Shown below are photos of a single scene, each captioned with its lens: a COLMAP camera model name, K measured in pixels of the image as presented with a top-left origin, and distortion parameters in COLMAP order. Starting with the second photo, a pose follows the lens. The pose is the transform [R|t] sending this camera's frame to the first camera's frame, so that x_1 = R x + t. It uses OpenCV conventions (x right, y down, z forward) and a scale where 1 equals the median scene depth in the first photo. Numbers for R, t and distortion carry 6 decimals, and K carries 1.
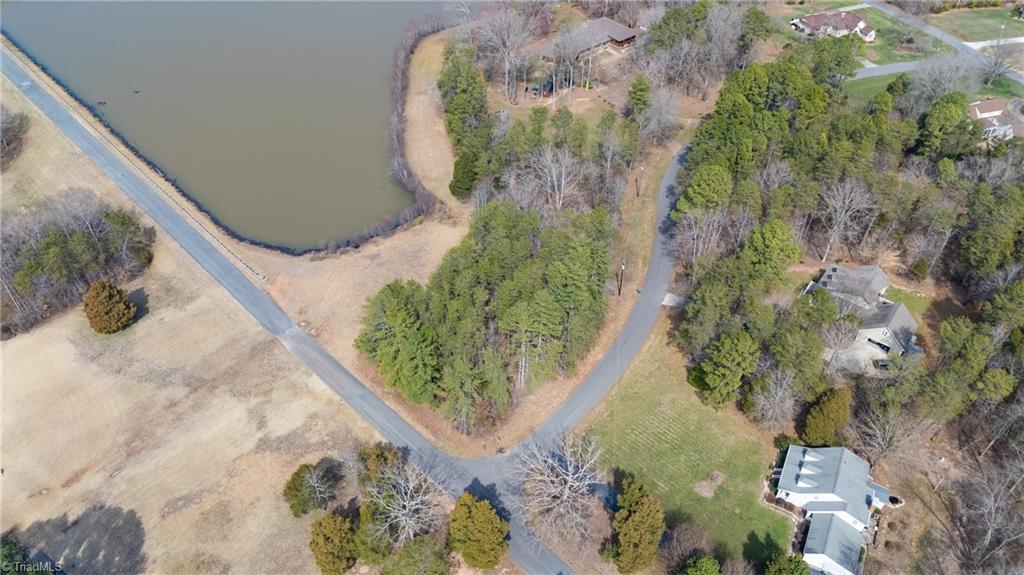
lens RADIAL K [[746.8, 0, 512.4], [0, 746.8, 292.5], [0, 0, 1]] dist [0.083829, -0.075066]
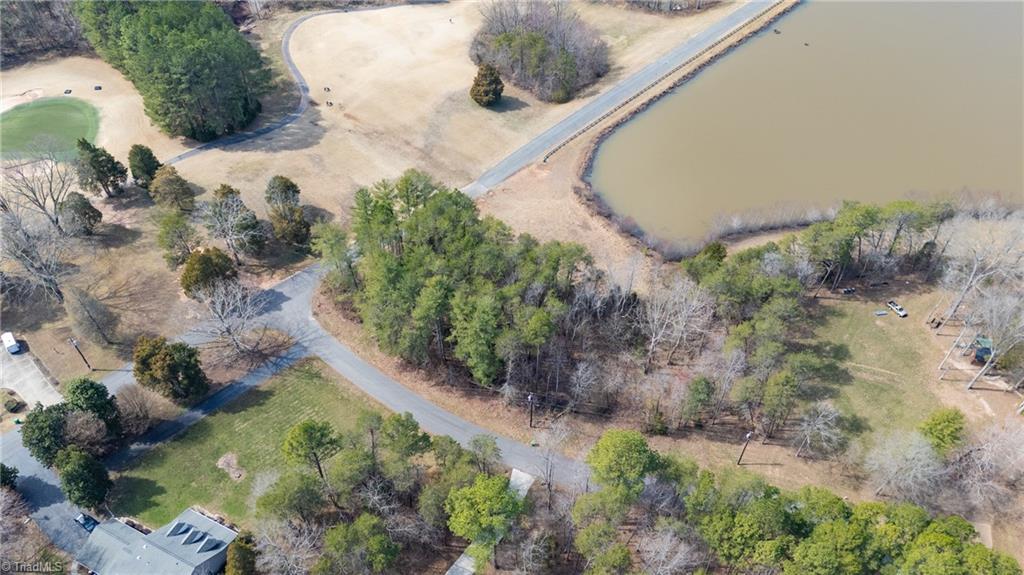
lens RADIAL K [[746.8, 0, 512.4], [0, 746.8, 292.5], [0, 0, 1]] dist [0.083829, -0.075066]
pose [[0.023906, 0.730337, -0.682668, 0.638658], [-0.699505, 0.500080, 0.510503, -0.509786], [0.714228, 0.465325, 0.522829, 0.522115]]
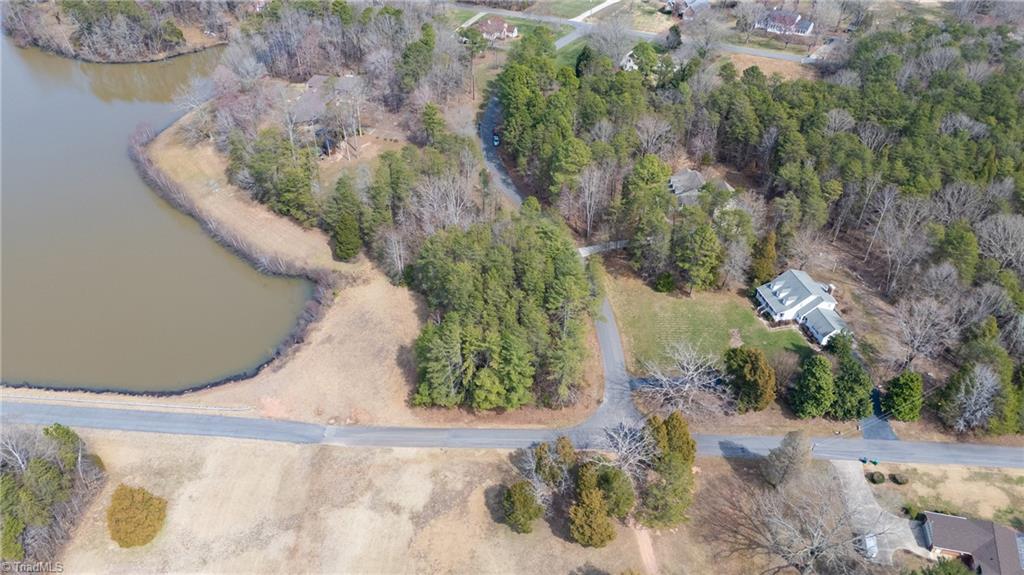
lens RADIAL K [[746.8, 0, 512.4], [0, 746.8, 292.5], [0, 0, 1]] dist [0.083829, -0.075066]
pose [[0.754513, -0.419500, 0.504707, -0.547509], [0.450632, 0.890246, 0.066276, -0.068262], [-0.477116, 0.177432, 0.860743, 0.026420]]
